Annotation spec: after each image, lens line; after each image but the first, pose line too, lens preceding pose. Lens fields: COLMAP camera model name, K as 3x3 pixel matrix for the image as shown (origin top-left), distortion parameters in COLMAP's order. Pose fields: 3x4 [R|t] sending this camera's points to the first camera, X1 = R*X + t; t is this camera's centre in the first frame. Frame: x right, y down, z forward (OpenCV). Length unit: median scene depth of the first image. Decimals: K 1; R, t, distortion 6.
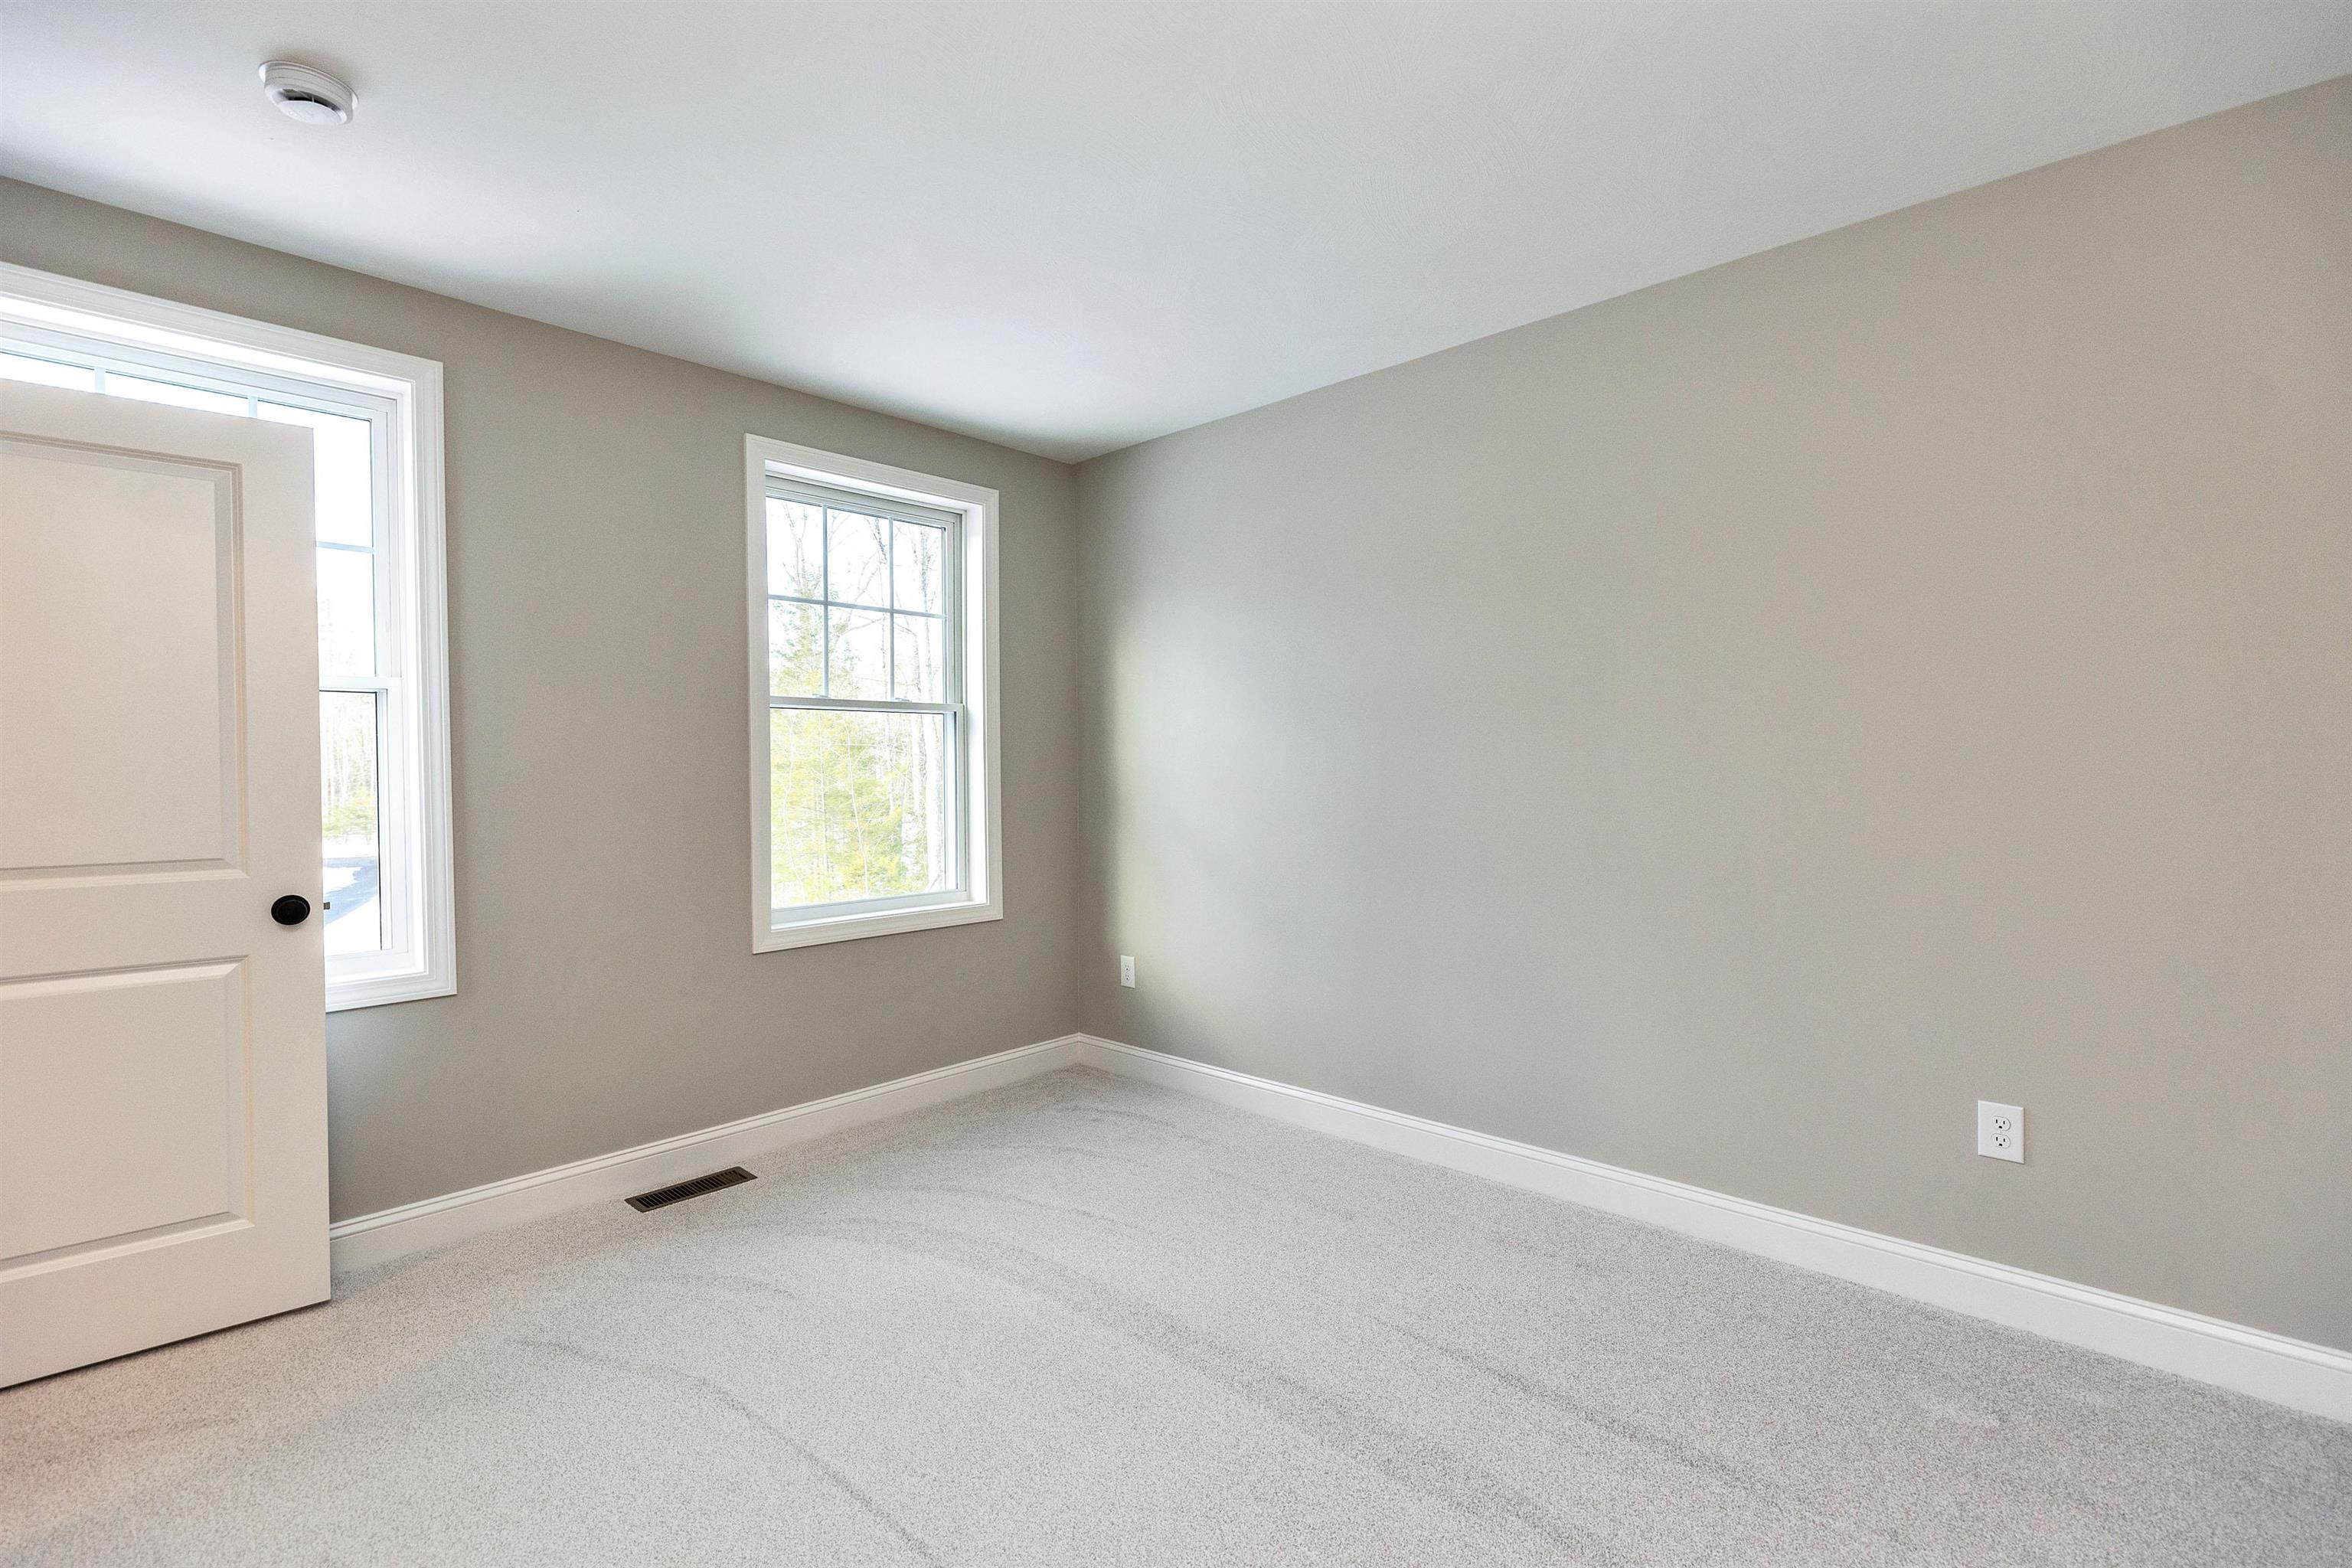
lens RADIAL K [[1090.2, 0, 1147.2], [0, 1090.2, 777.7], [0, 0, 1]] dist [0.001931, 0.000209]
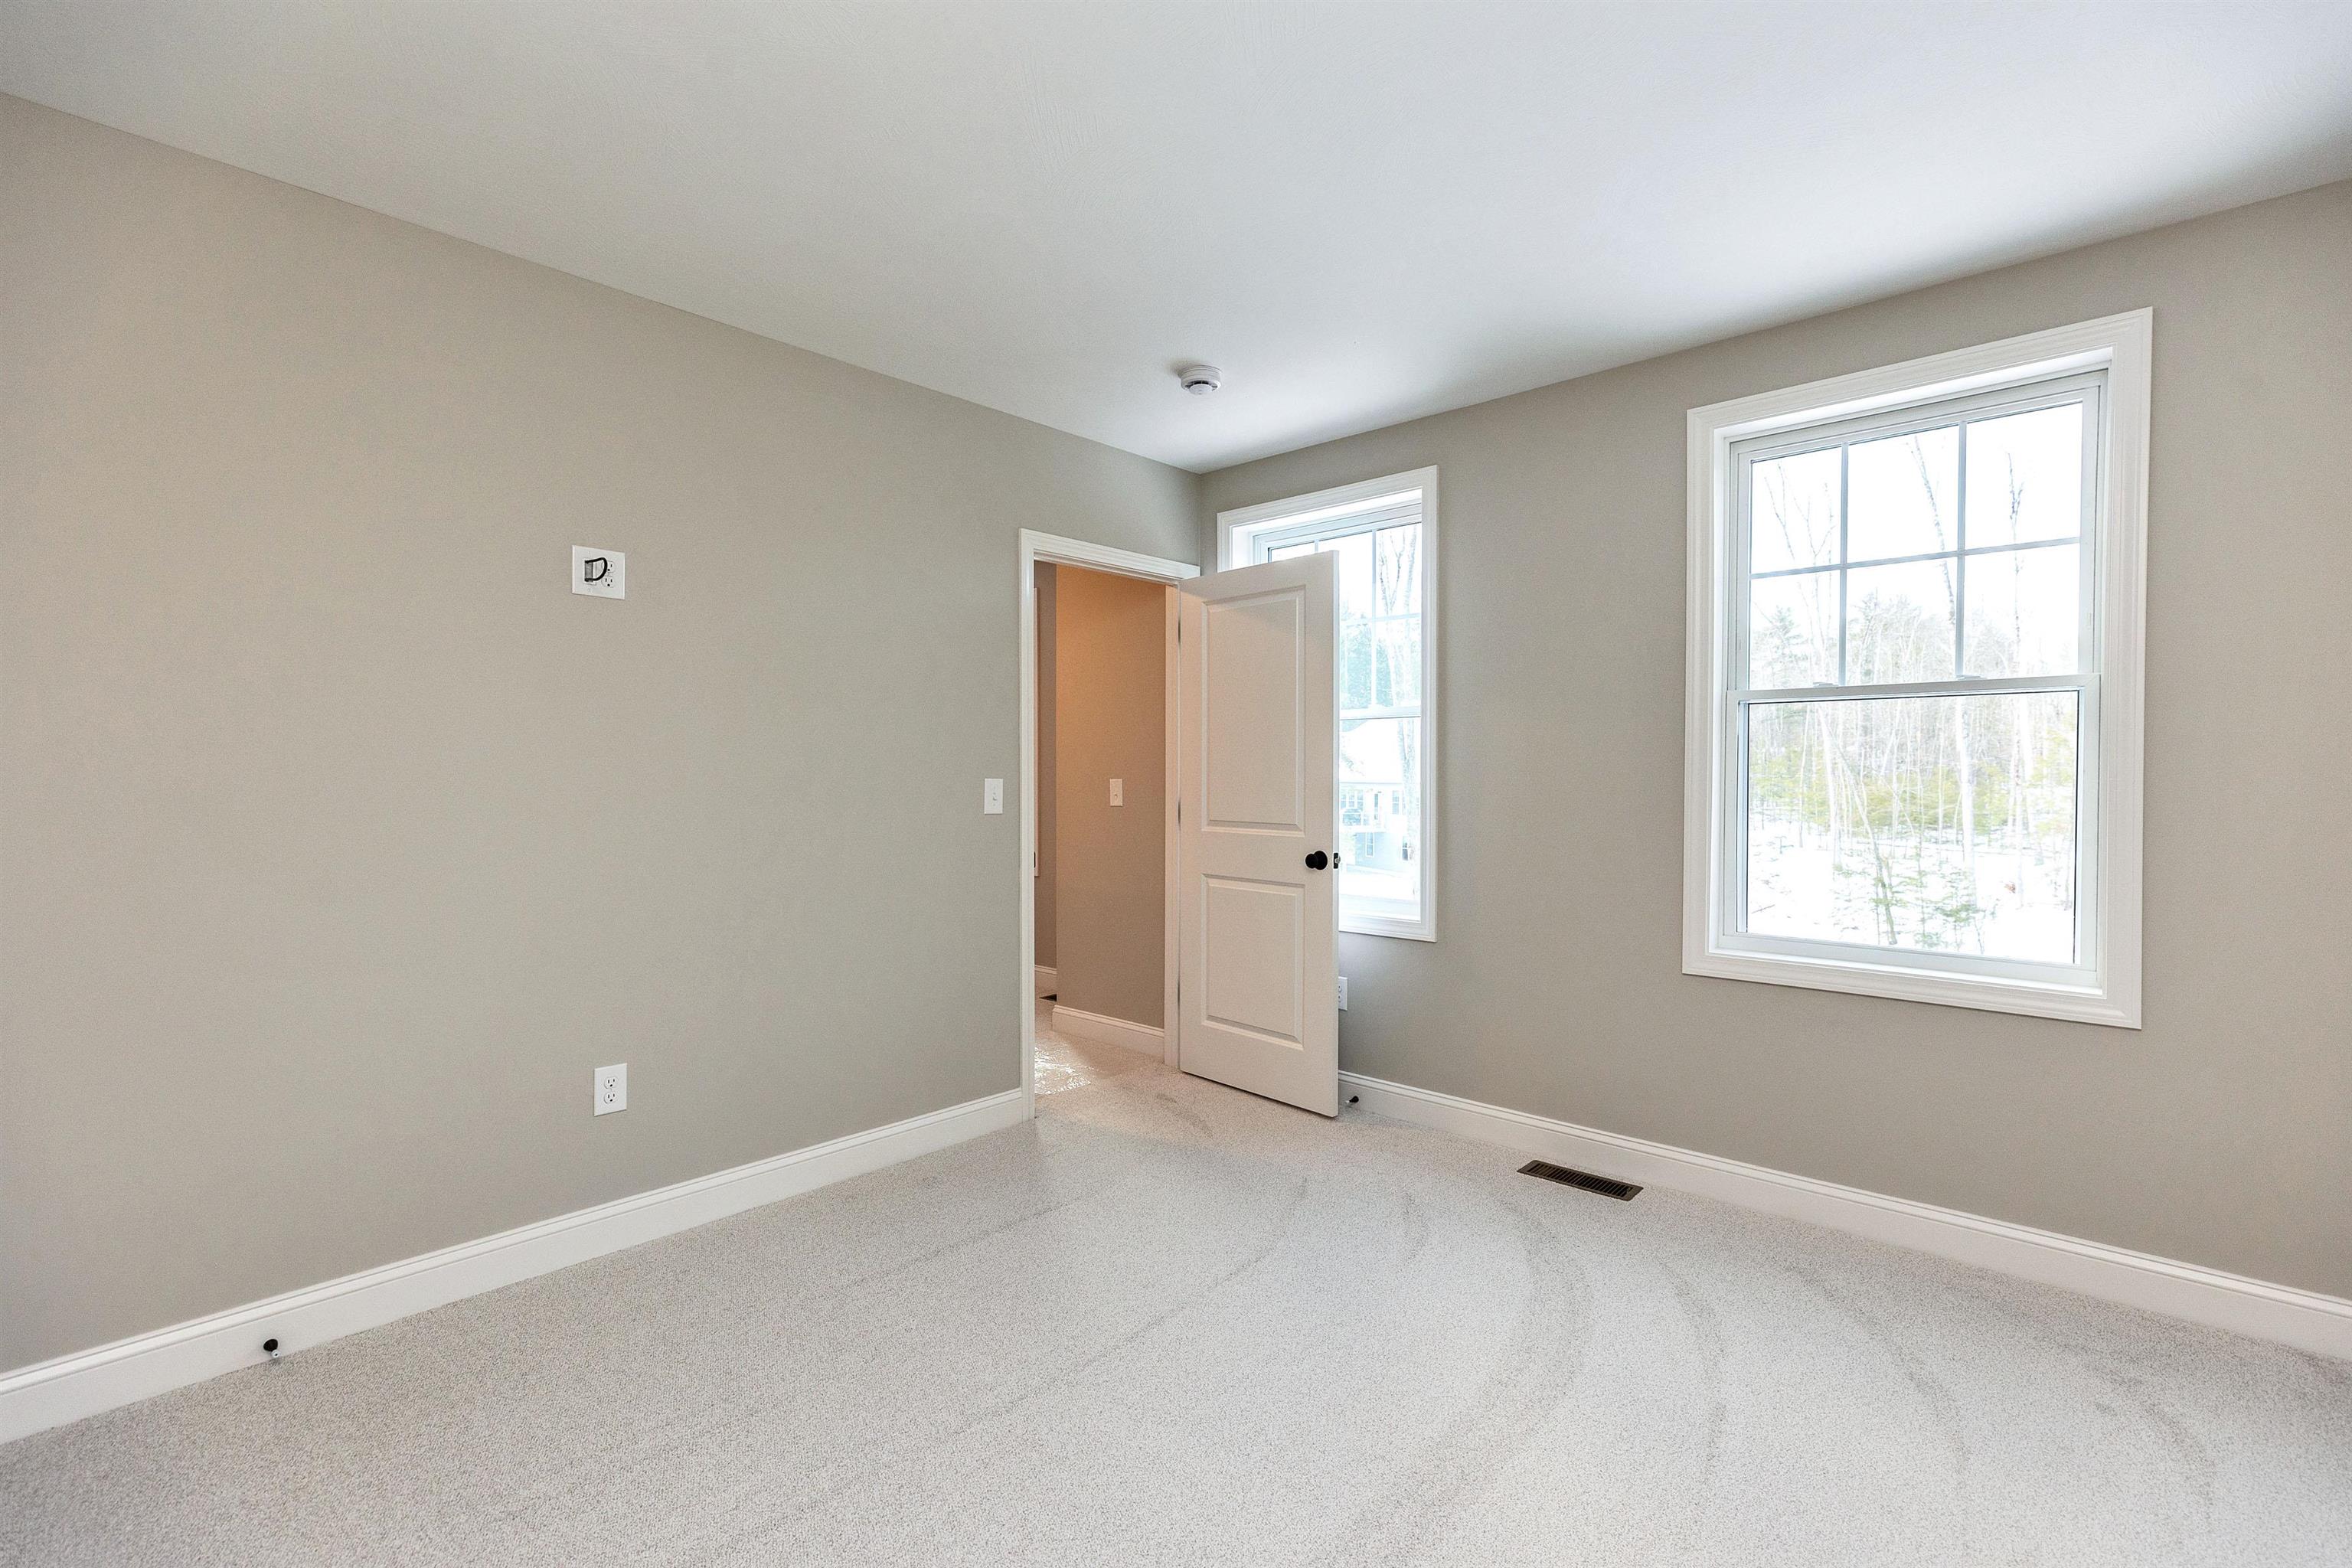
lens RADIAL K [[1061.3, 0, 1162.7], [0, 1061.3, 784.5], [0, 0, 1]] dist [0.002412, -0.000005]
pose [[-0.011832, 0.016808, -0.999789, 0.593379], [-0.013368, 0.999767, 0.016966, -0.008888], [0.999841, 0.013566, -0.011605, 0.622033]]
